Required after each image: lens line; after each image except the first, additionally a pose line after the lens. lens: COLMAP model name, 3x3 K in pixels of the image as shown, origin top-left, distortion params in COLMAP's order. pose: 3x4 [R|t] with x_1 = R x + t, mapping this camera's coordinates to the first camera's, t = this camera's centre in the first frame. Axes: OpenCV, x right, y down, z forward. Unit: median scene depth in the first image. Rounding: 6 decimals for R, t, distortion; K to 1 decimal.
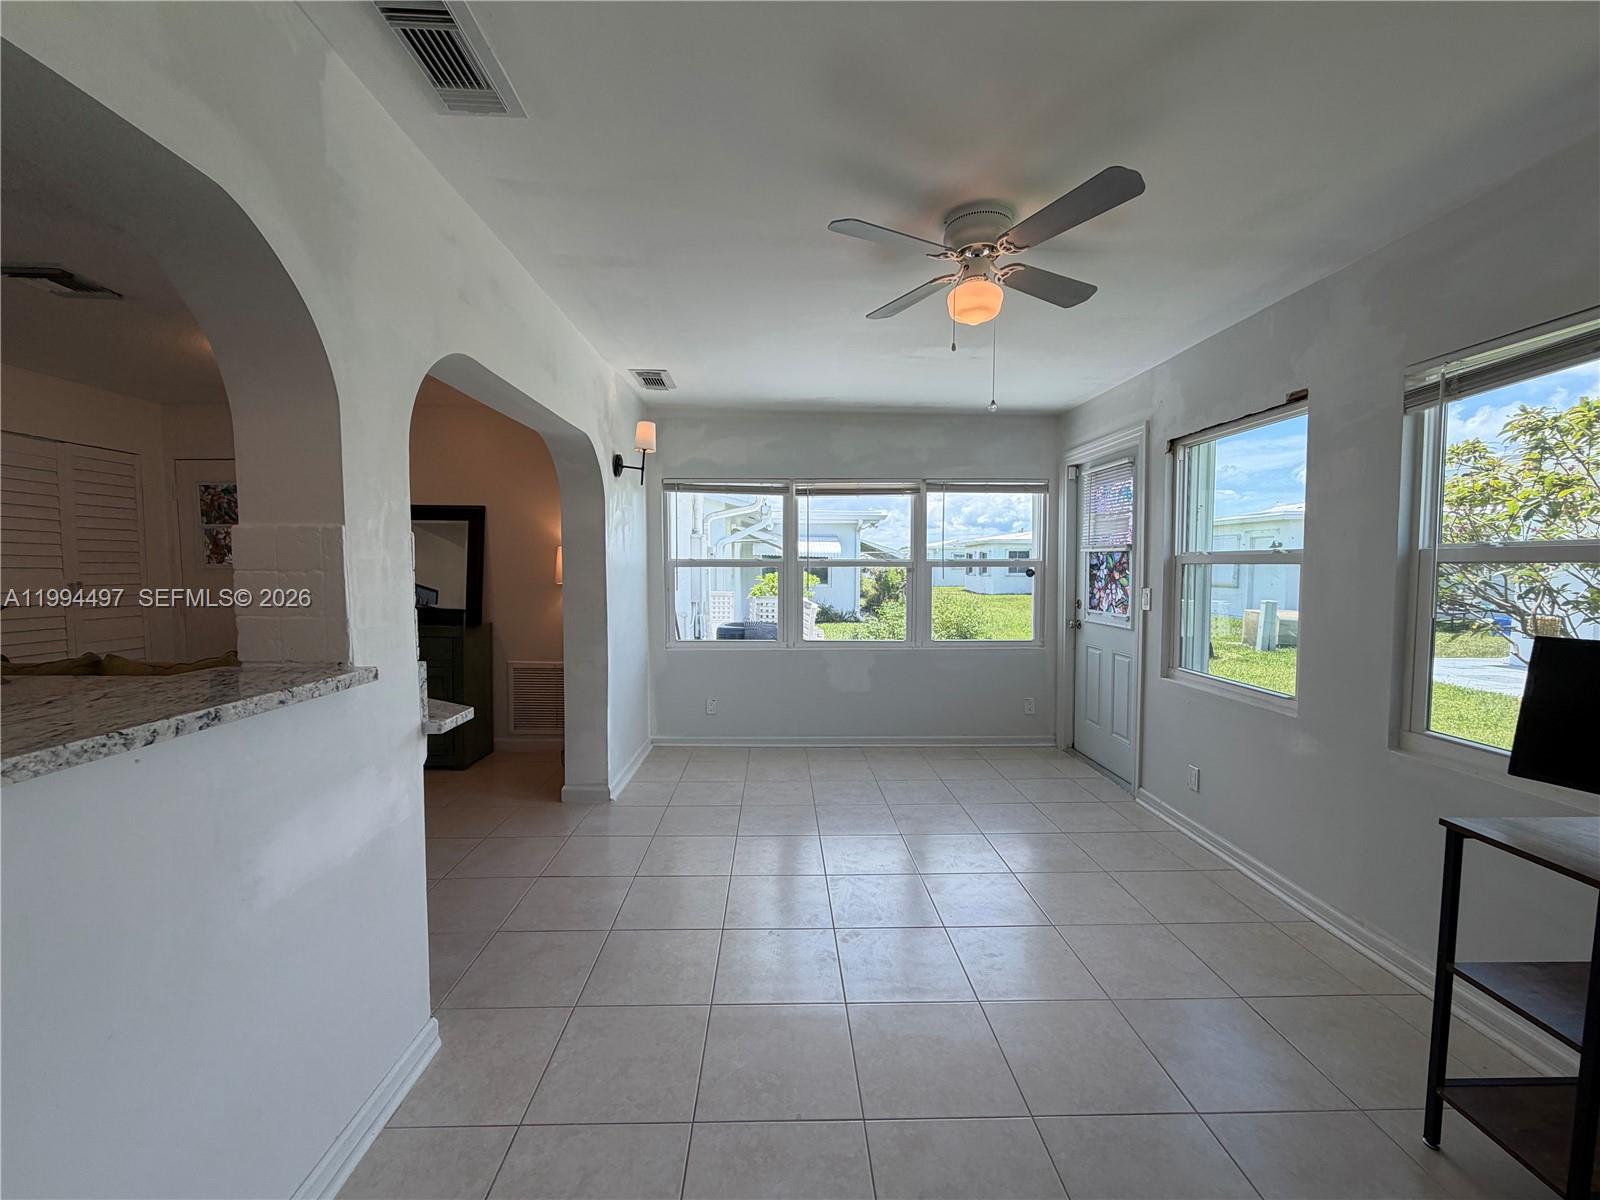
lens RADIAL K [[639.1, 0, 795.4], [0, 639.1, 602.8], [0, 0, 1]] dist [-0.000649, -0.000086]
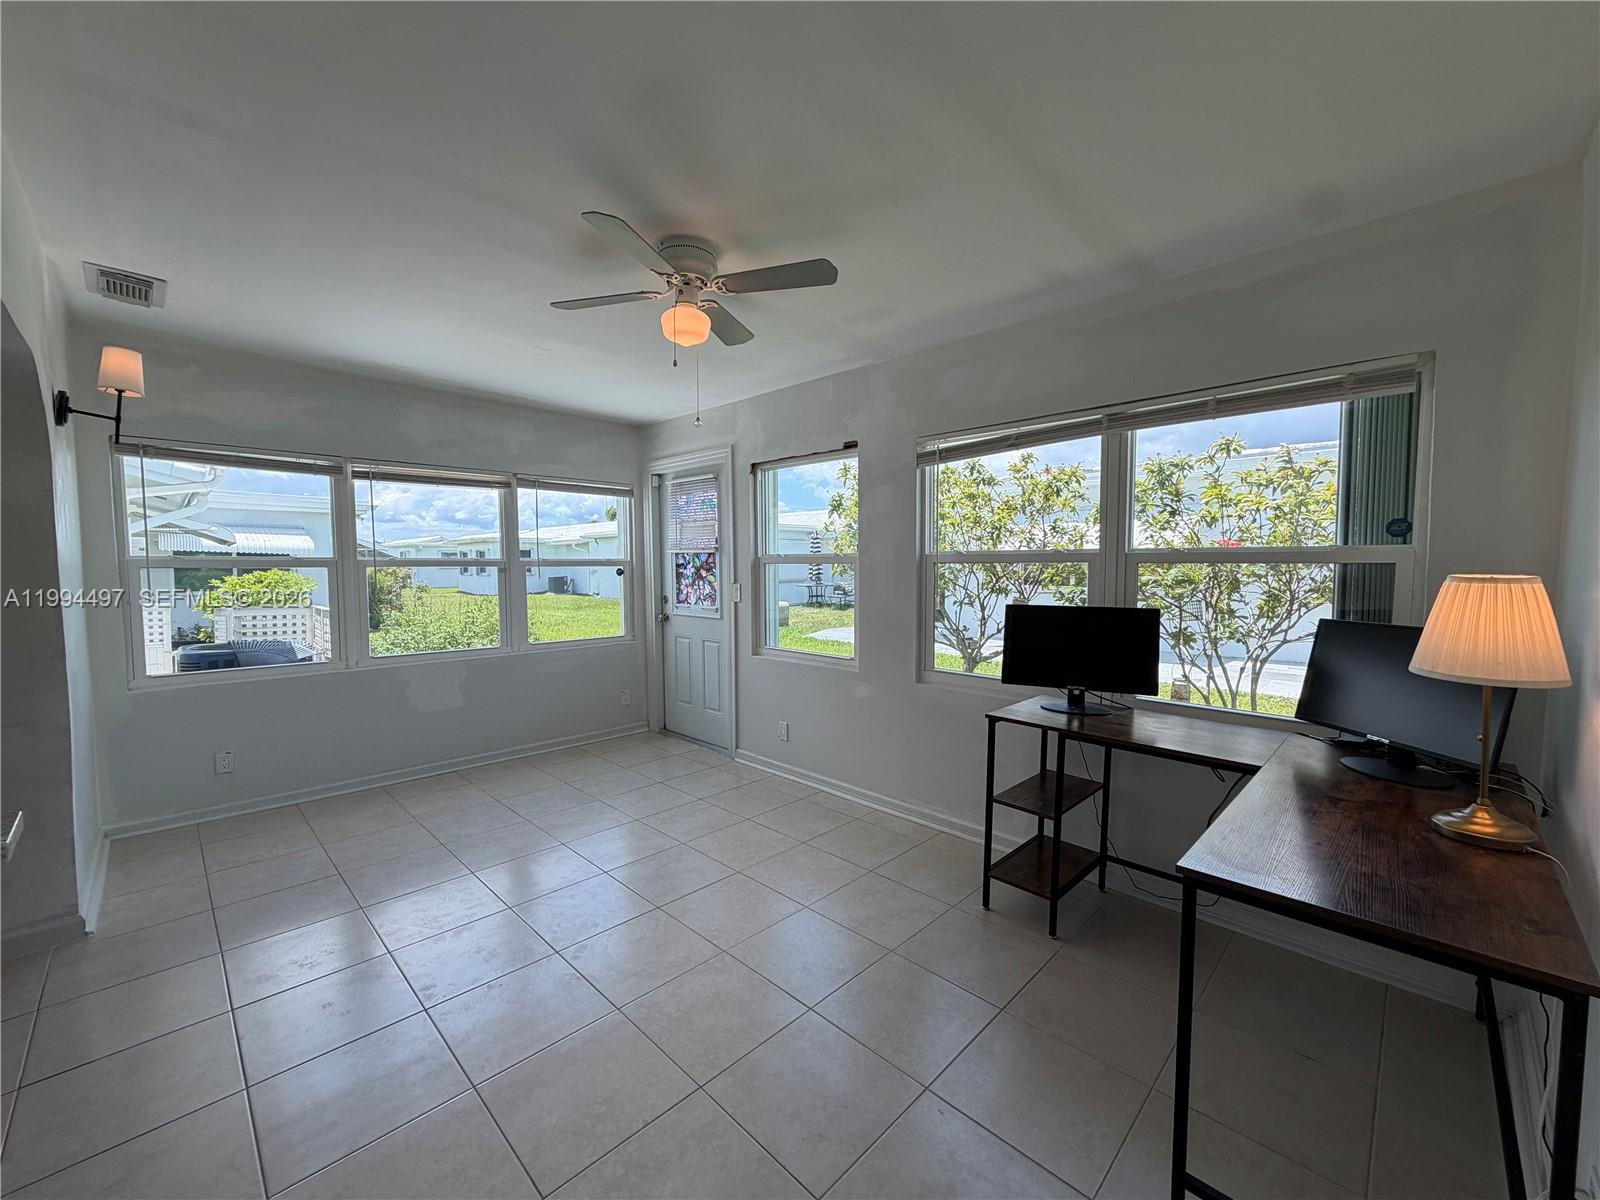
lens RADIAL K [[639.1, 0, 794.2], [0, 639.1, 602.9], [0, 0, 1]] dist [-0.000649, -0.000086]
pose [[0.723661, -0.042717, 0.688832, -0.187187], [0.041887, 0.998961, 0.017944, -0.003132], [-0.688883, 0.015868, 0.724699, 0.043210]]
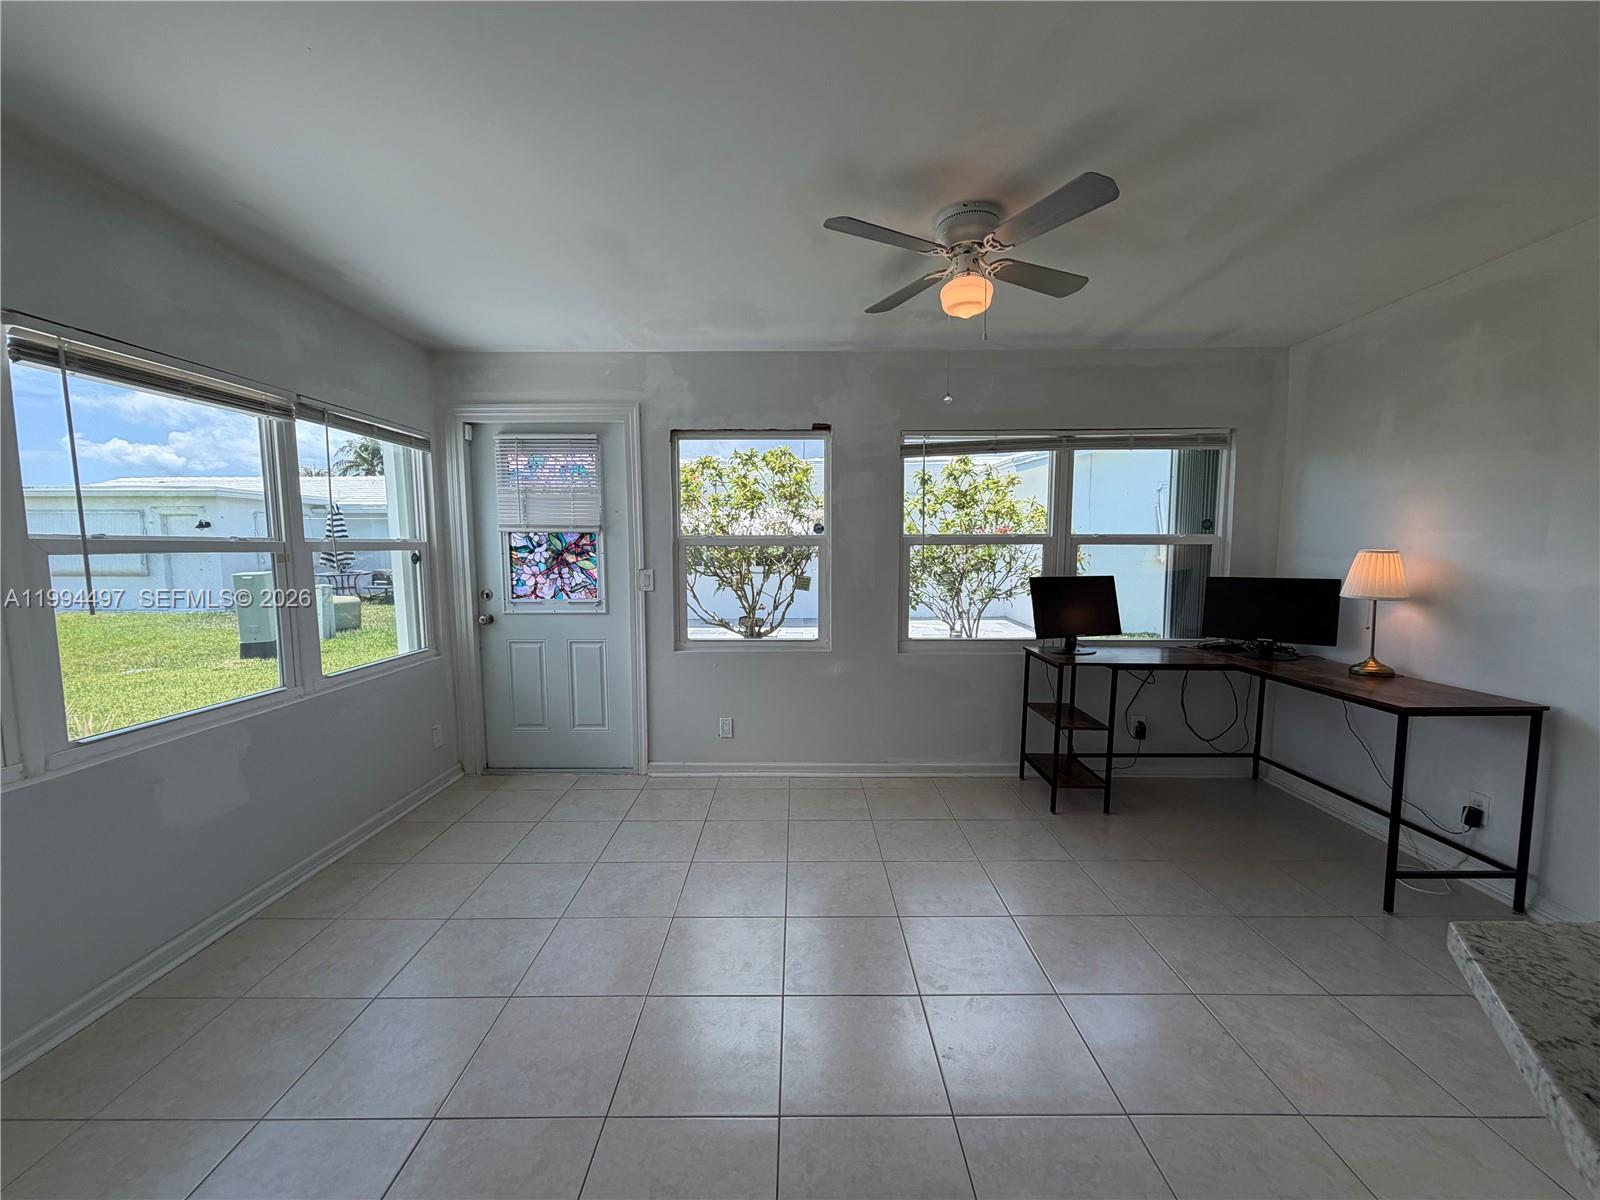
lens RADIAL K [[639.1, 0, 796.0], [0, 639.1, 602.0], [0, 0, 1]] dist [-0.000649, -0.000086]
pose [[0.031531, -0.087713, 0.995647, -0.425106], [0.062244, 0.994381, 0.085631, -0.039908], [-0.997563, 0.059273, 0.036813, 0.658102]]
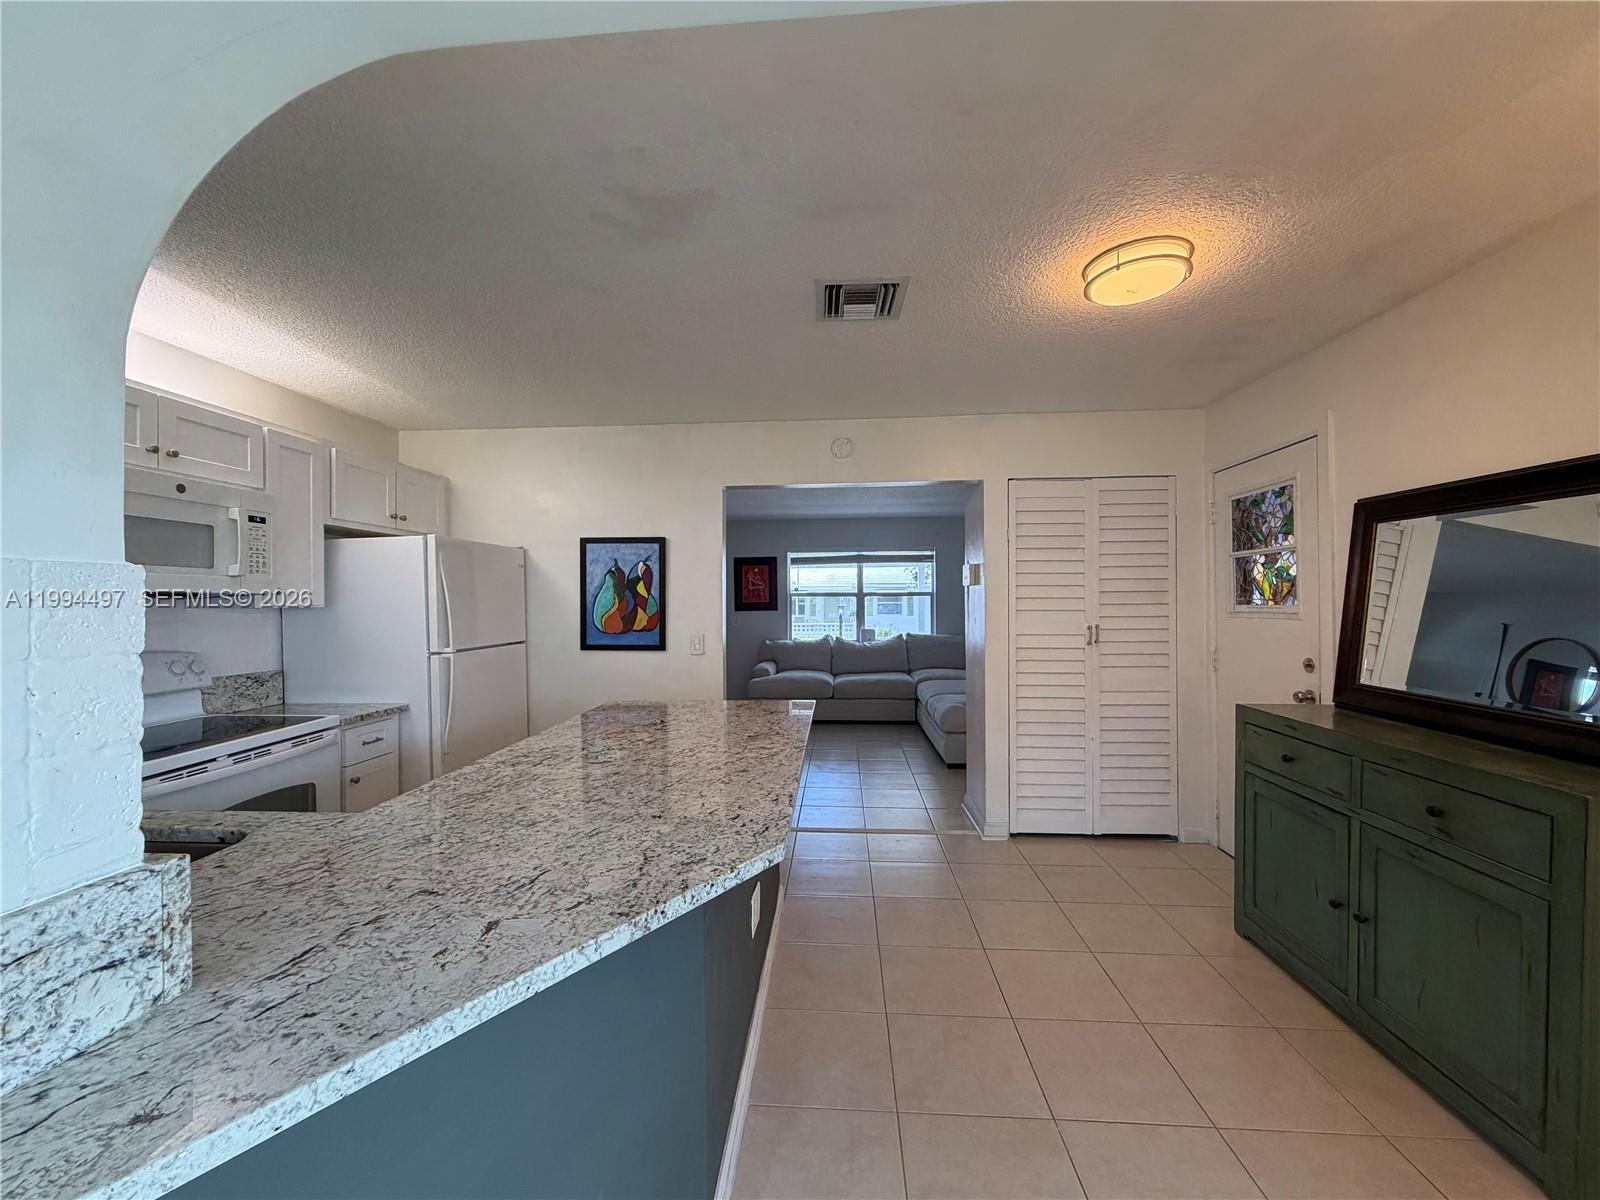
lens RADIAL K [[639.1, 0, 794.9], [0, 639.1, 602.7], [0, 0, 1]] dist [-0.000649, -0.000086]
pose [[-0.098239, 0.000037, -0.995163, -0.150595], [-0.050526, 0.998710, 0.005025, -0.047264], [0.993879, 0.050775, -0.098111, 0.641294]]
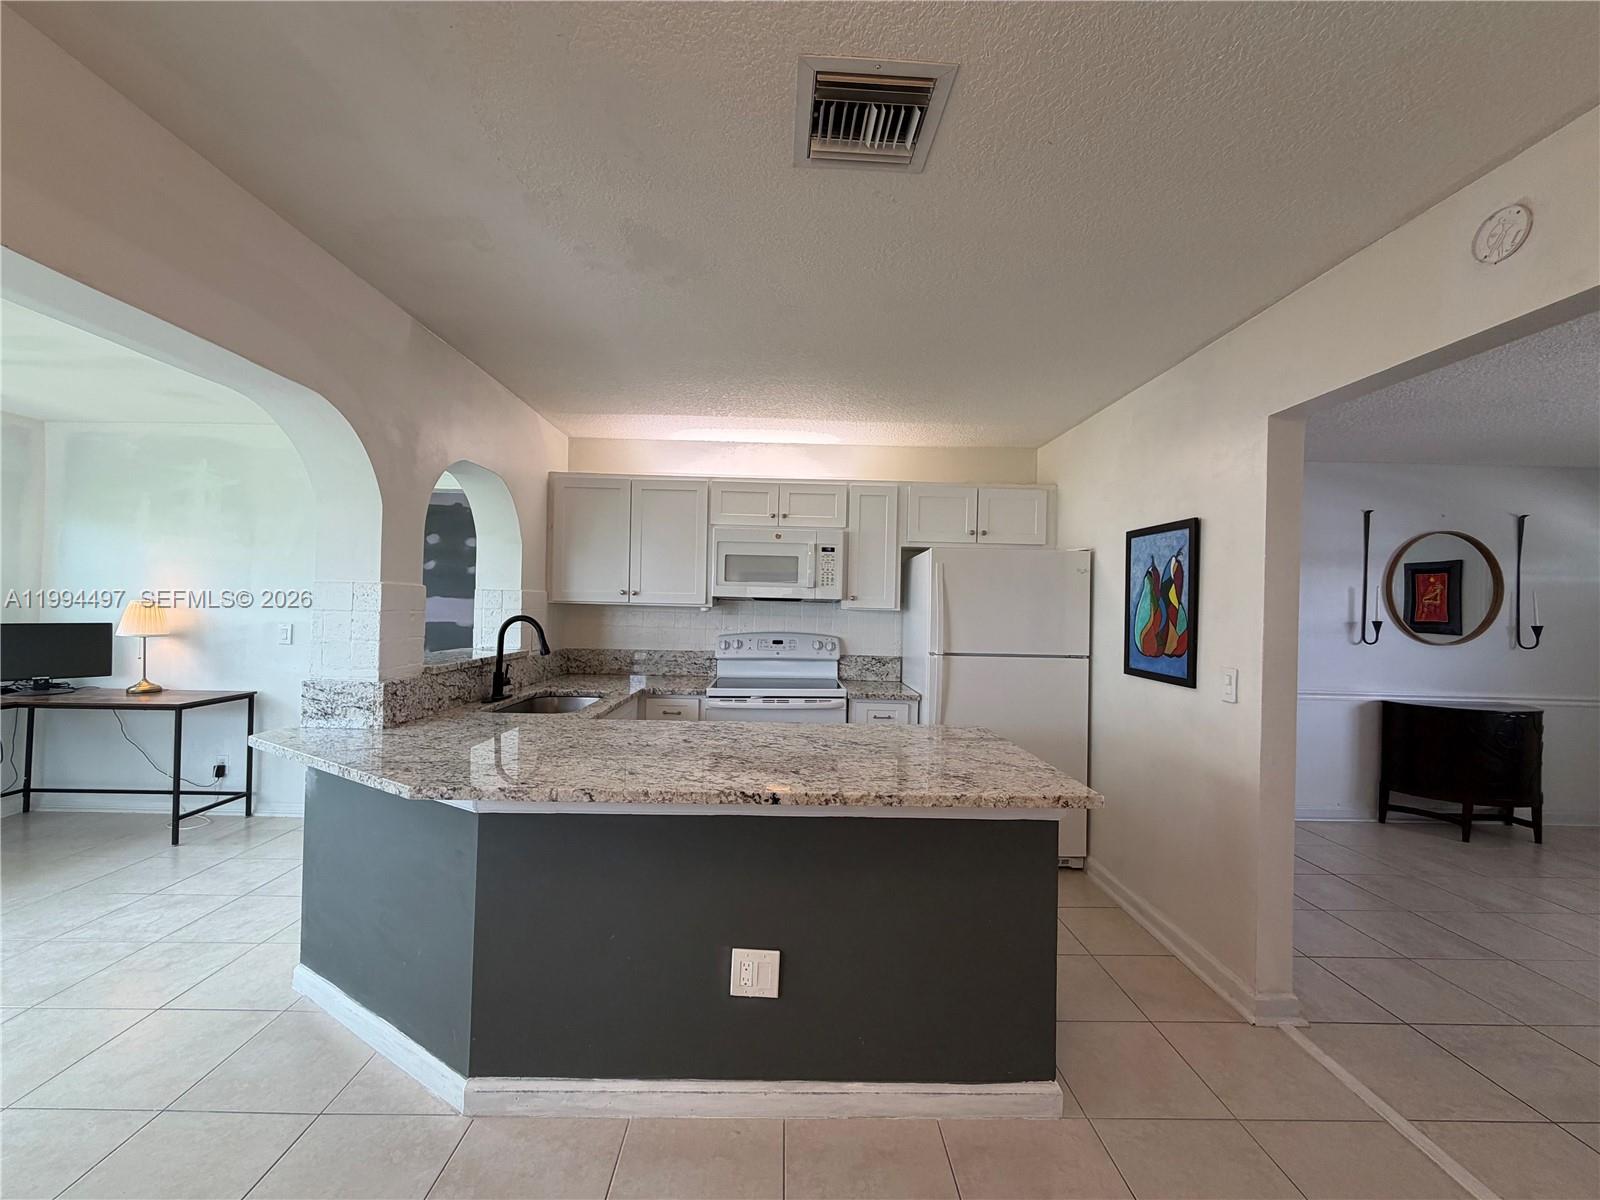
lens RADIAL K [[639.1, 0, 794.5], [0, 639.1, 602.3], [0, 0, 1]] dist [-0.000649, -0.000086]
pose [[-0.999574, -0.026300, 0.012625, -0.694940], [-0.025611, 0.998322, 0.051942, -0.069312], [-0.013970, 0.051596, -0.998570, 0.995020]]
